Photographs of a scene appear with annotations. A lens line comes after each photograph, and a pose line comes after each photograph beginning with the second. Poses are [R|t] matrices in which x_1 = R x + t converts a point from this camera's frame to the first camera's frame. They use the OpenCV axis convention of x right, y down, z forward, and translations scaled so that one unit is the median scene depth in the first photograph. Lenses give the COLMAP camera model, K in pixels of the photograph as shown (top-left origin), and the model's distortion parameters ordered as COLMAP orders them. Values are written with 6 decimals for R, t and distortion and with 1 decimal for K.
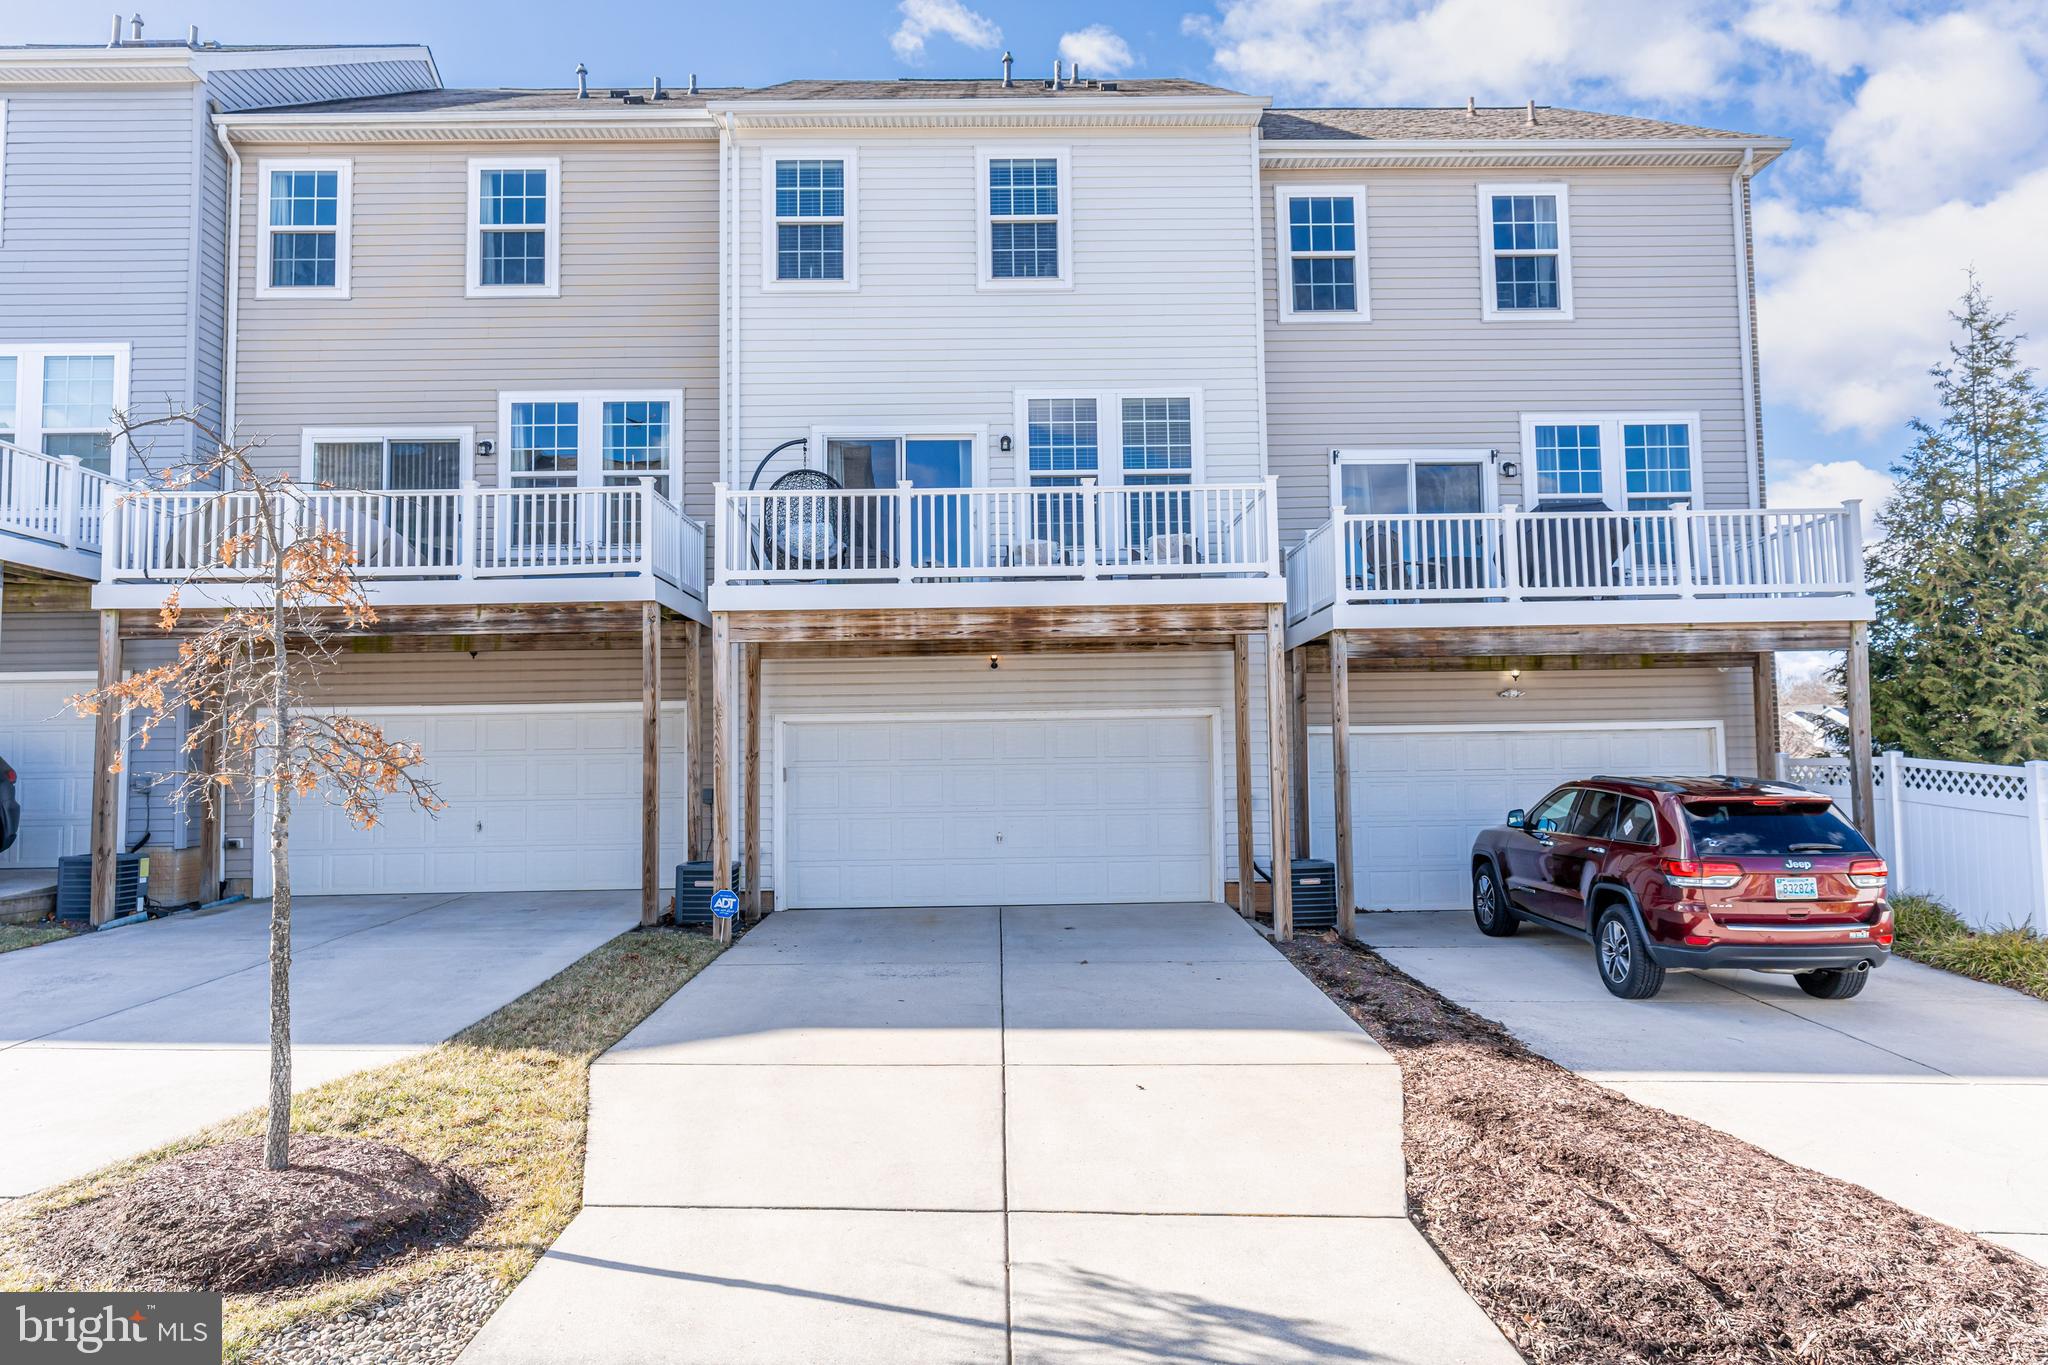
lens RADIAL K [[1322.4, 0, 1024.0], [0, 1322.4, 628.2], [0, 0, 1]] dist [-0.000200, 0.001516]
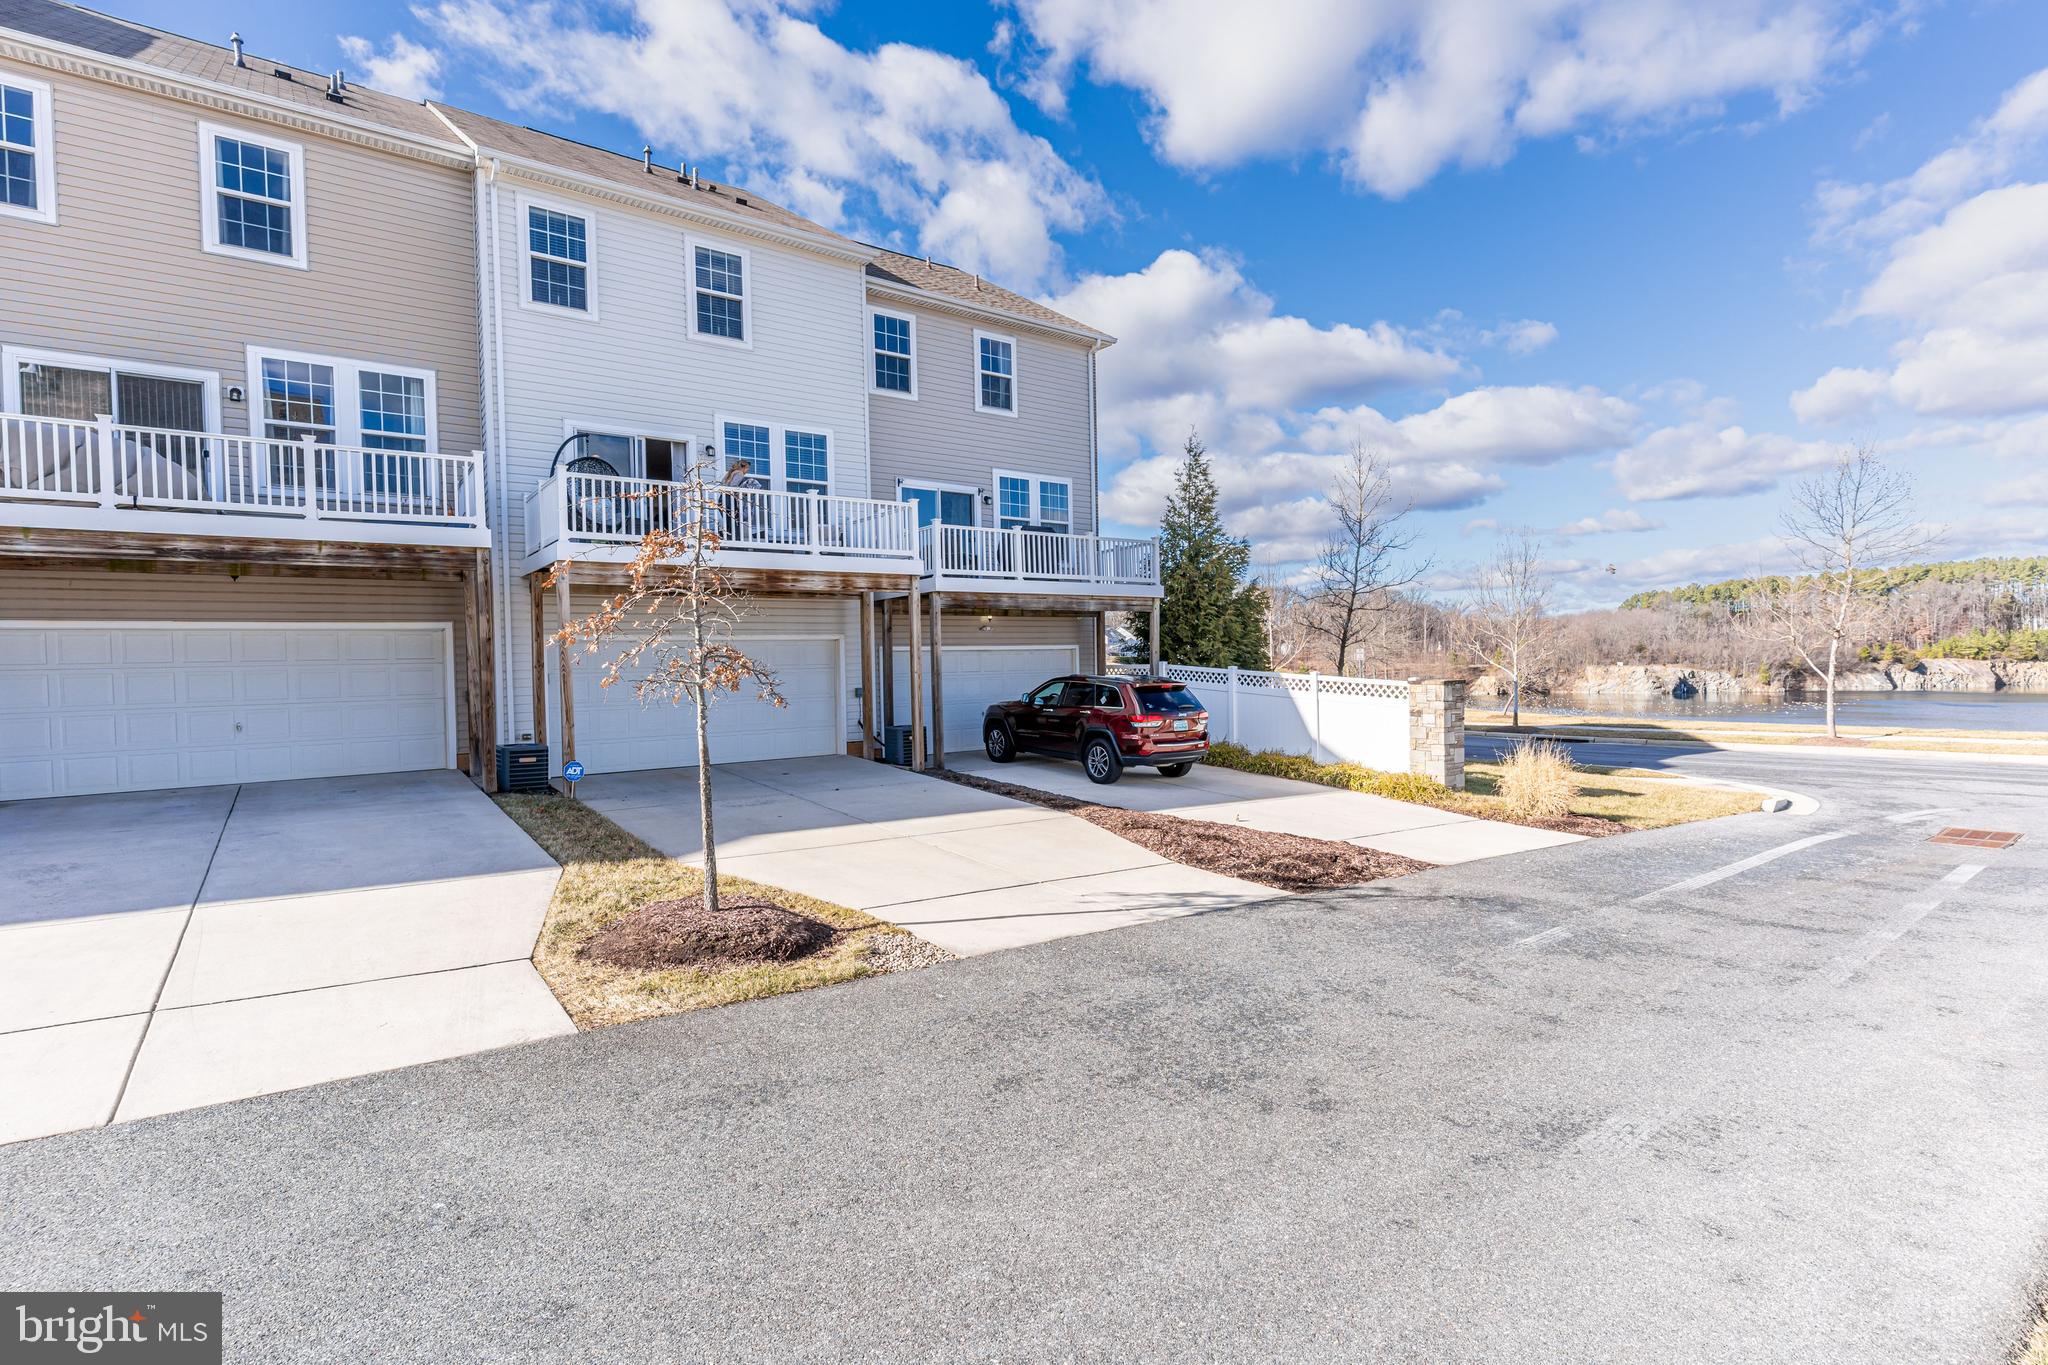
lens RADIAL K [[969.5, 0, 1029.0], [0, 969.5, 623.1], [0, 0, 1]] dist [0.000247, -0.000004]
pose [[0.809400, 0.022207, 0.586838, -0.350254], [-0.055390, 0.997717, 0.038640, -0.011242], [-0.584640, -0.063780, 0.808782, -0.078895]]
